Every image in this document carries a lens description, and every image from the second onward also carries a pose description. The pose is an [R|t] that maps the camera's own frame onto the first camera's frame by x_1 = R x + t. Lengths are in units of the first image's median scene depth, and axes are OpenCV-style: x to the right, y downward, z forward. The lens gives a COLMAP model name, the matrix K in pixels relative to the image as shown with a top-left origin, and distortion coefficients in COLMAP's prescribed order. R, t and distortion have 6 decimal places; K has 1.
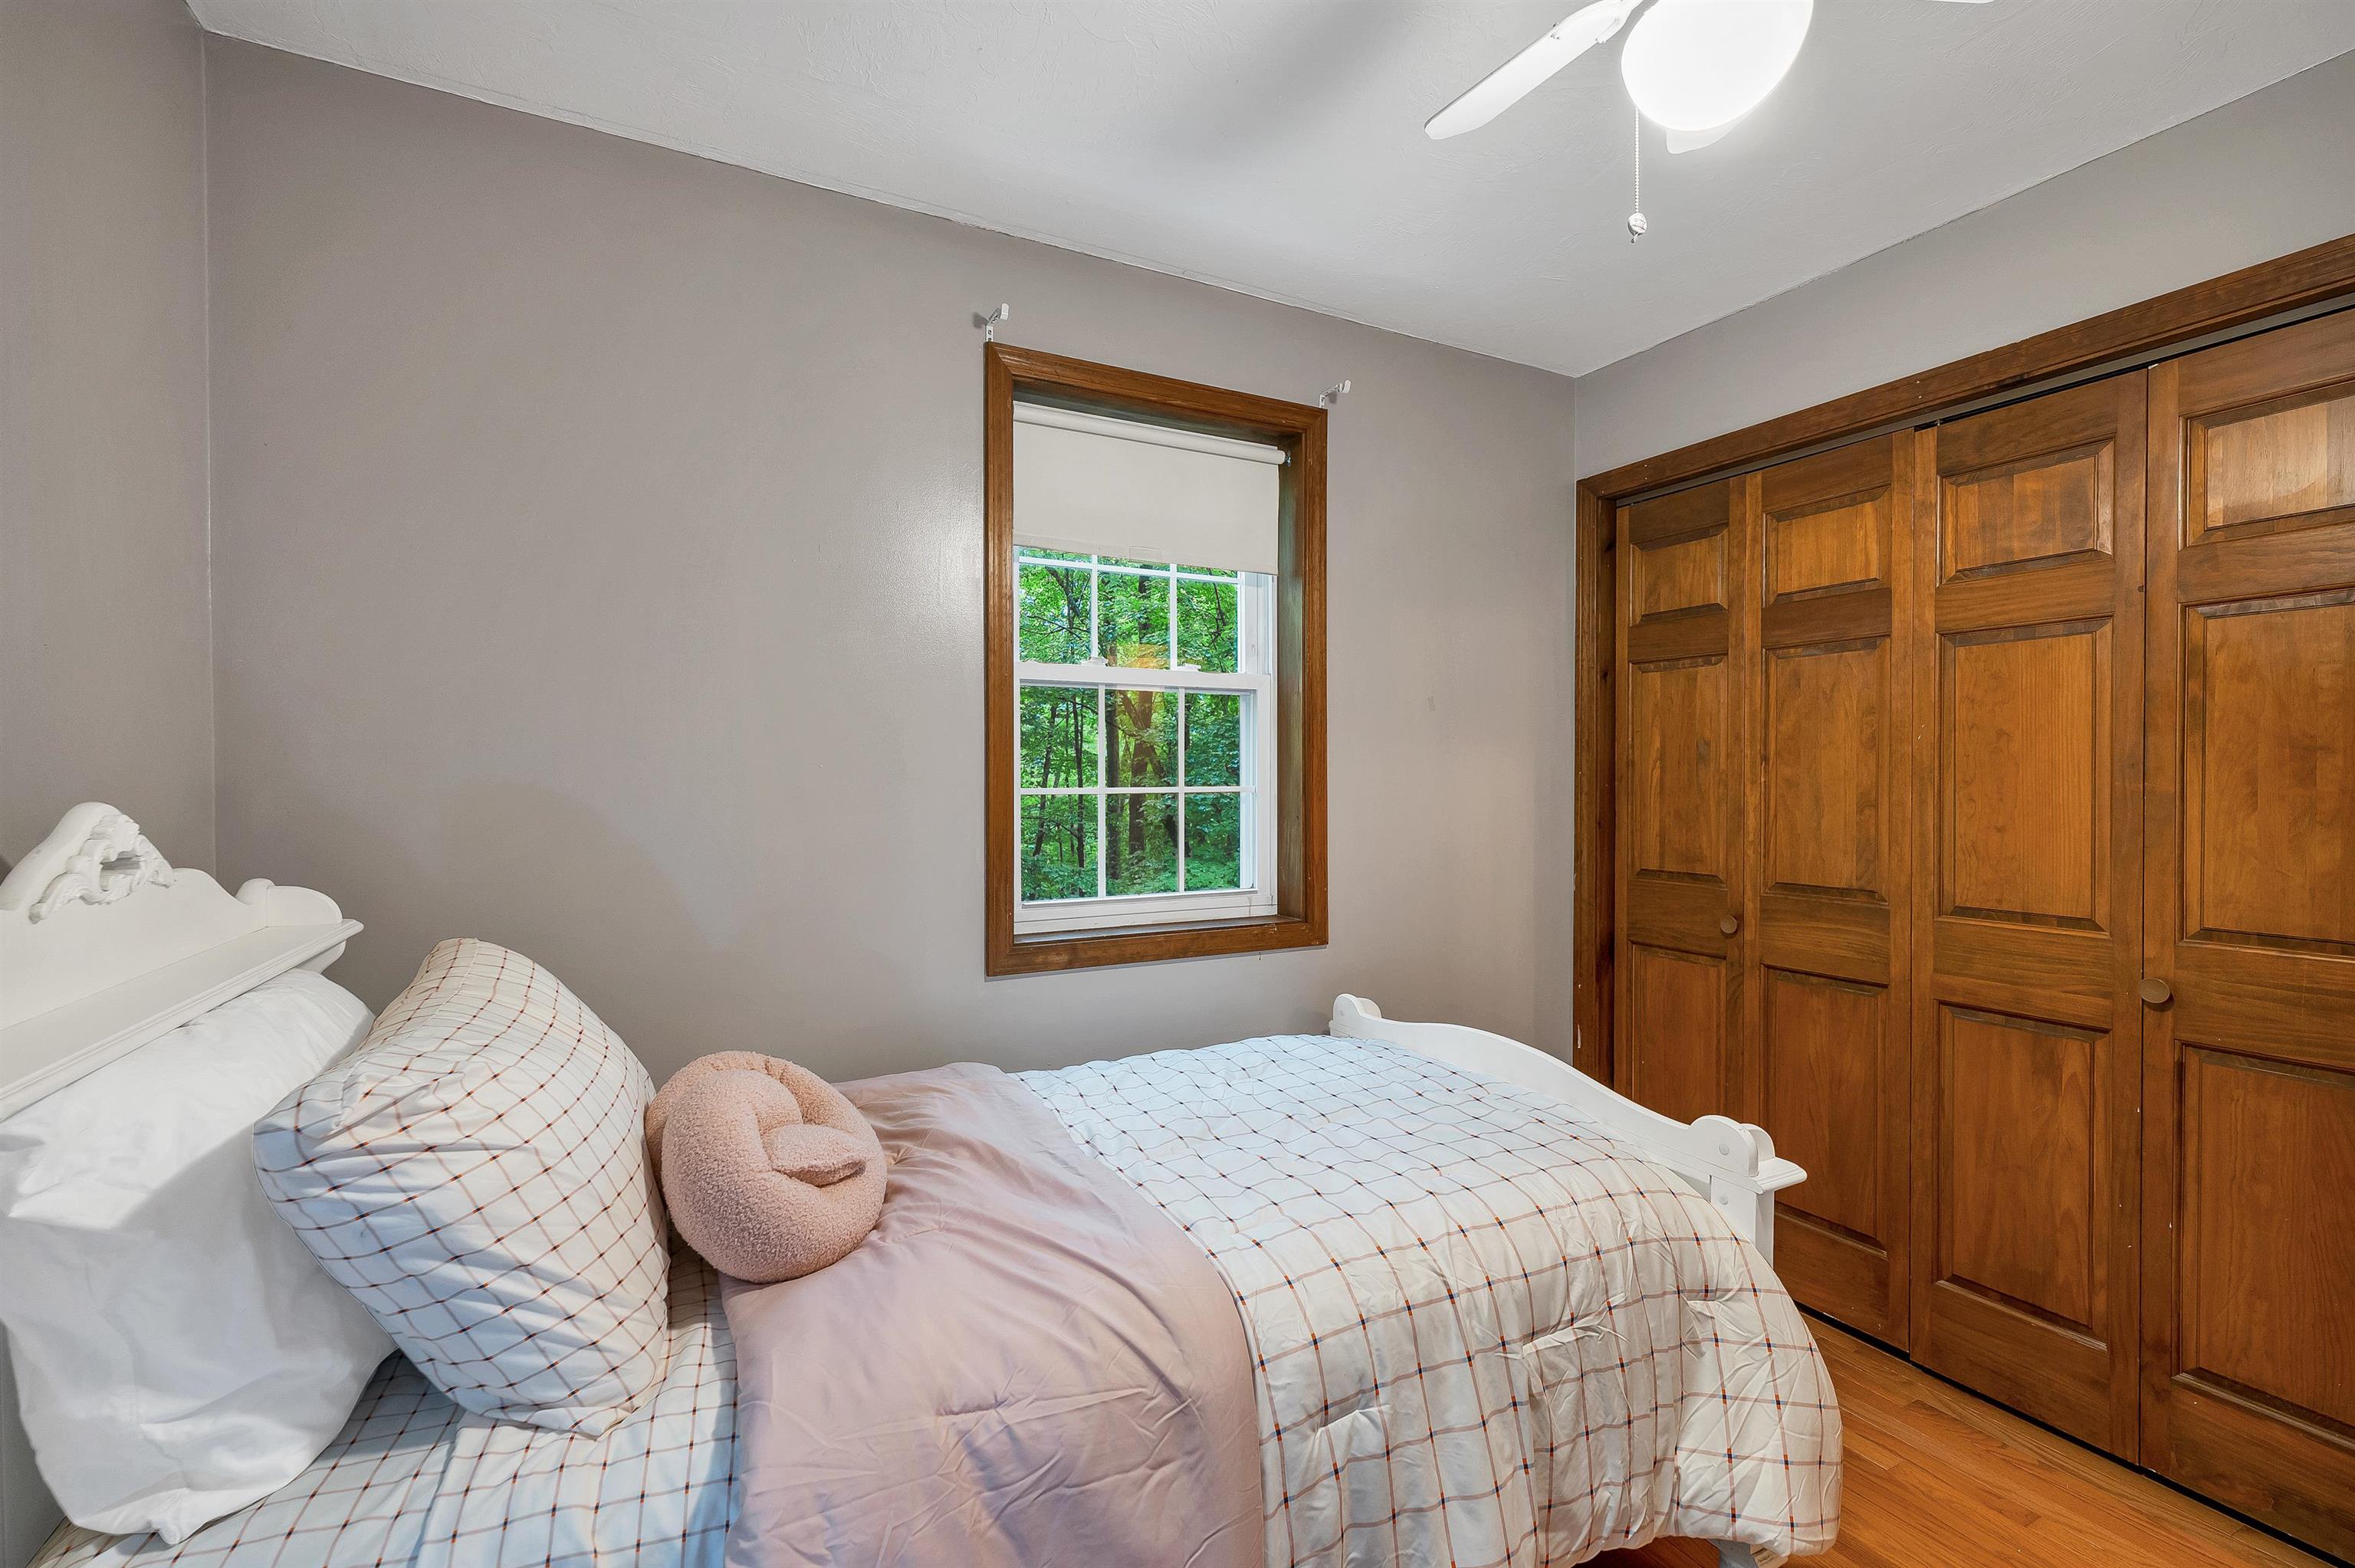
lens RADIAL K [[994.6, 0, 1175.5], [0, 994.6, 789.5], [0, 0, 1]] dist [0.002123, 0.000161]
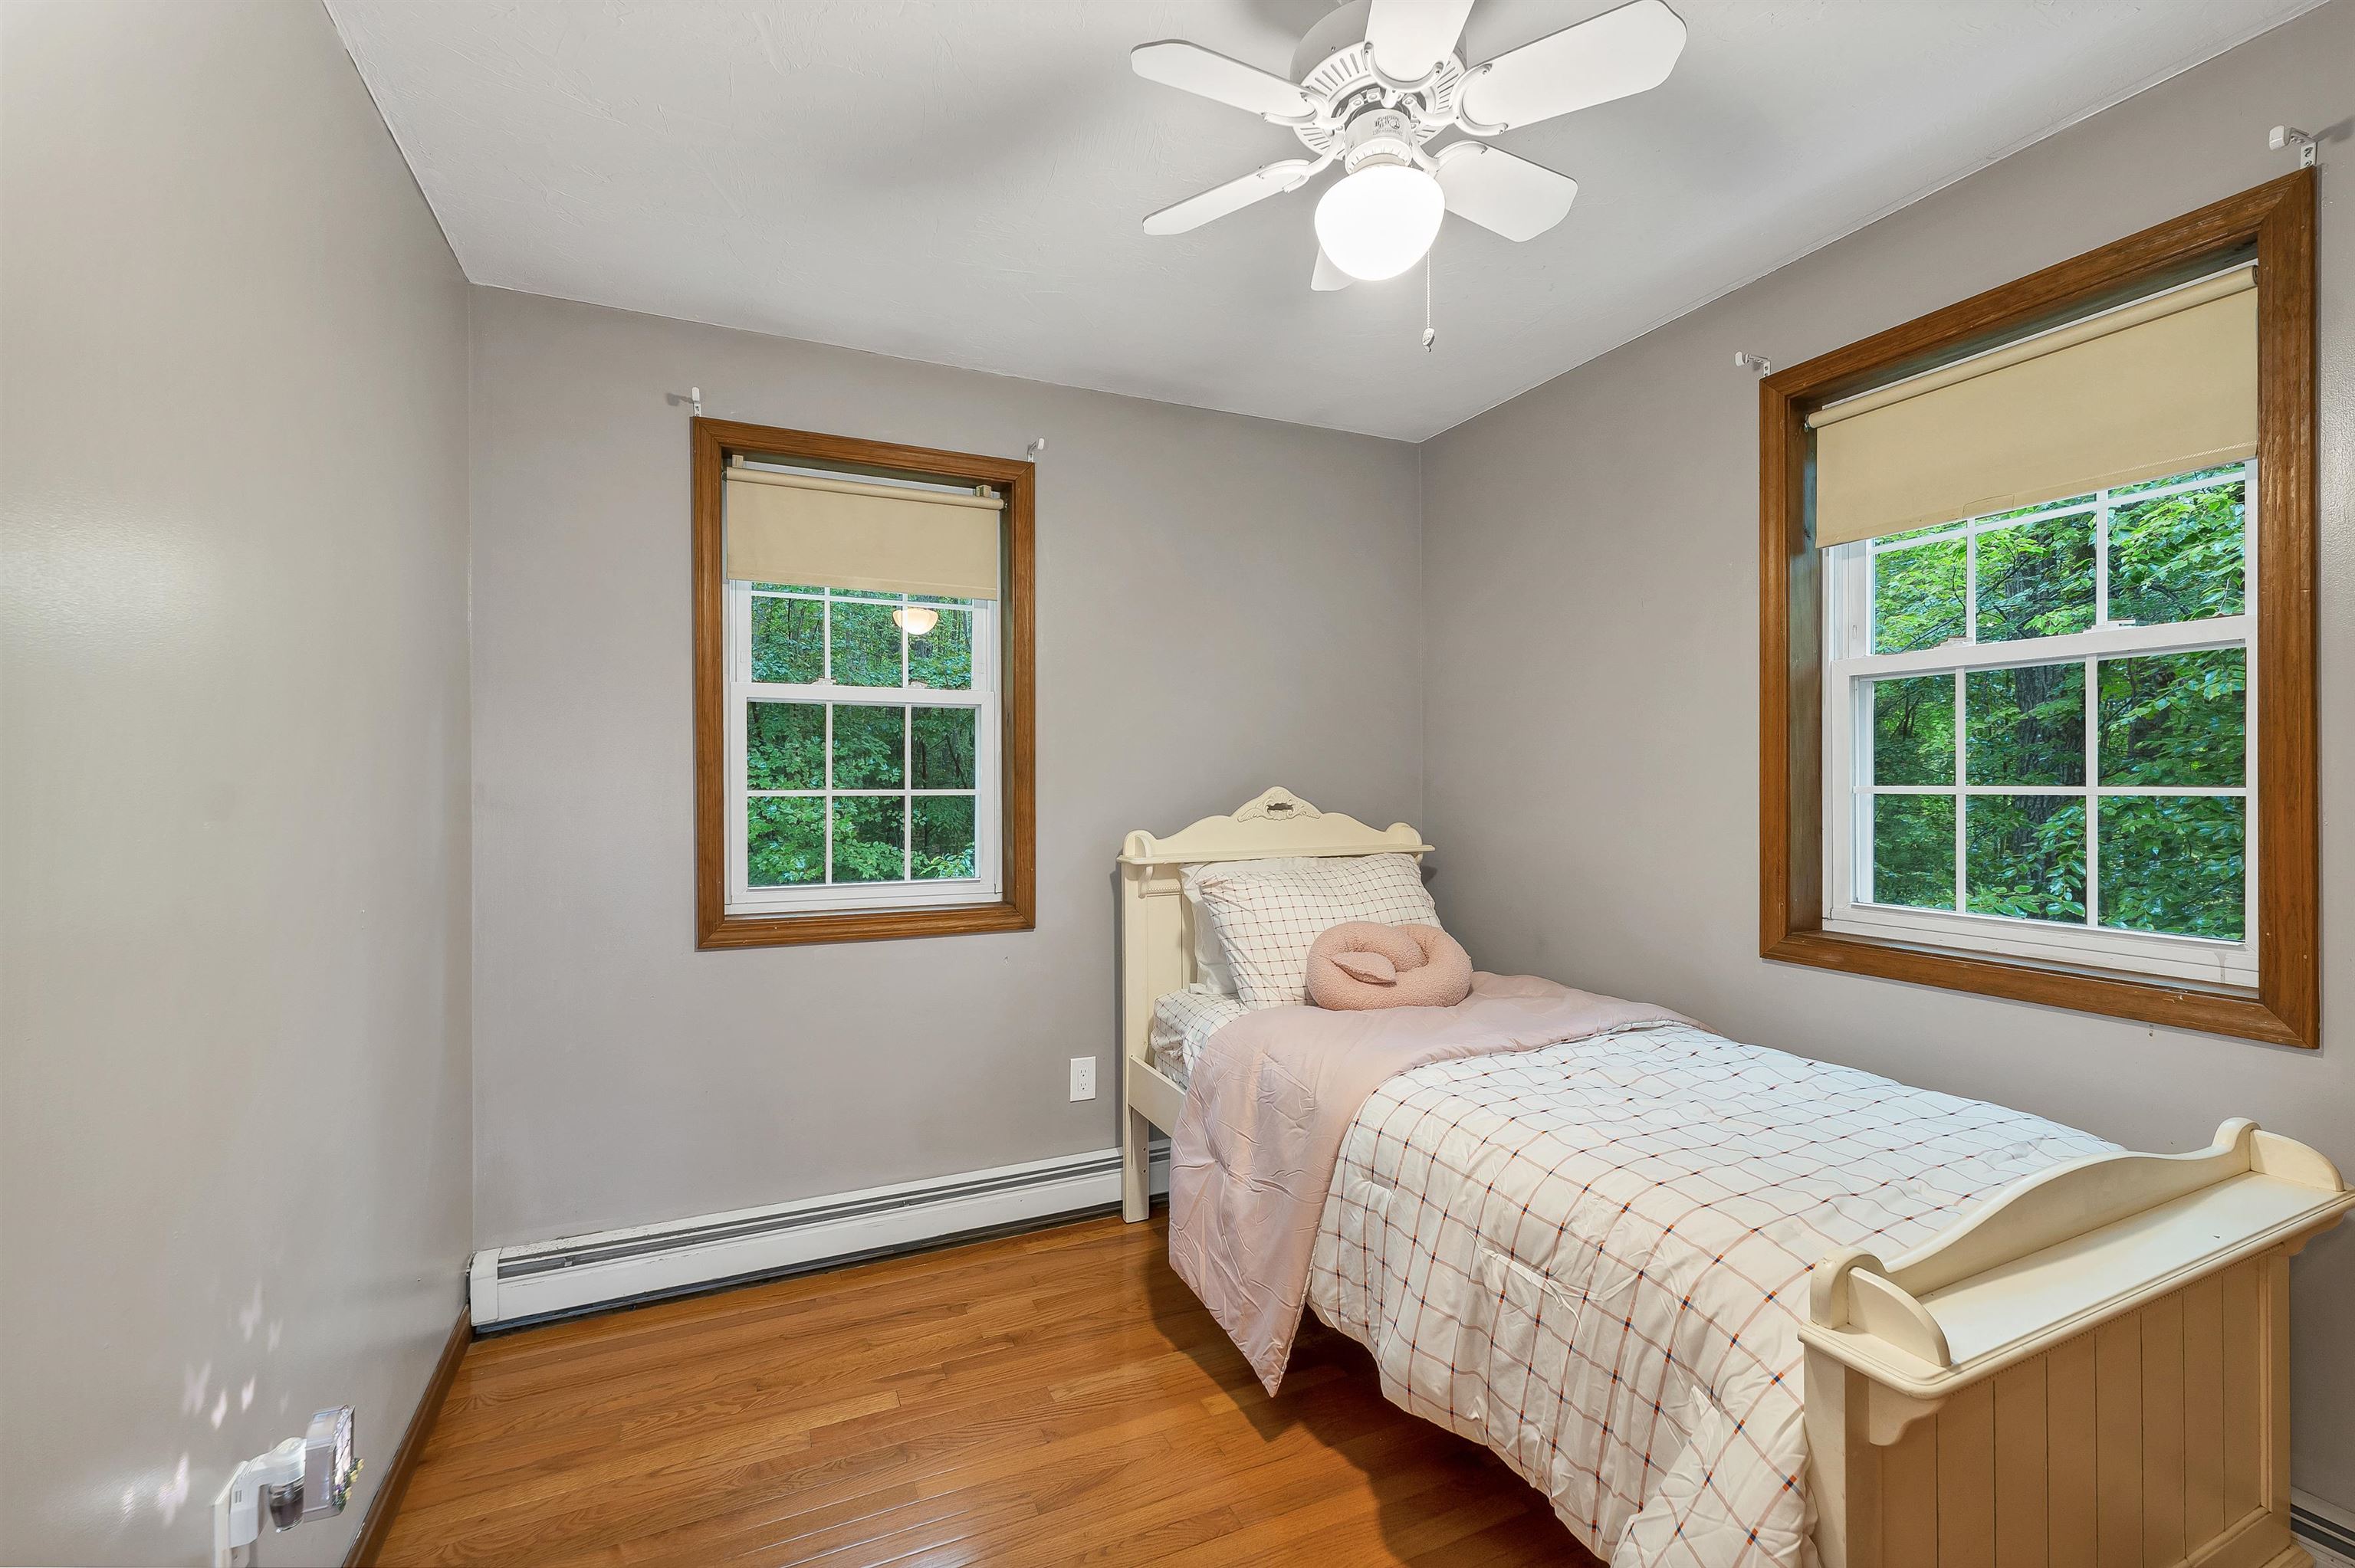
lens RADIAL K [[974.9, 0, 1168.5], [0, 974.9, 785.2], [0, 0, 1]] dist [-0.000488, -0.000245]
pose [[-0.040138, 0.005707, -0.999178, 1.702546], [-0.005778, 0.999966, 0.005943, -0.006124], [0.999177, 0.006011, -0.040104, 0.722181]]
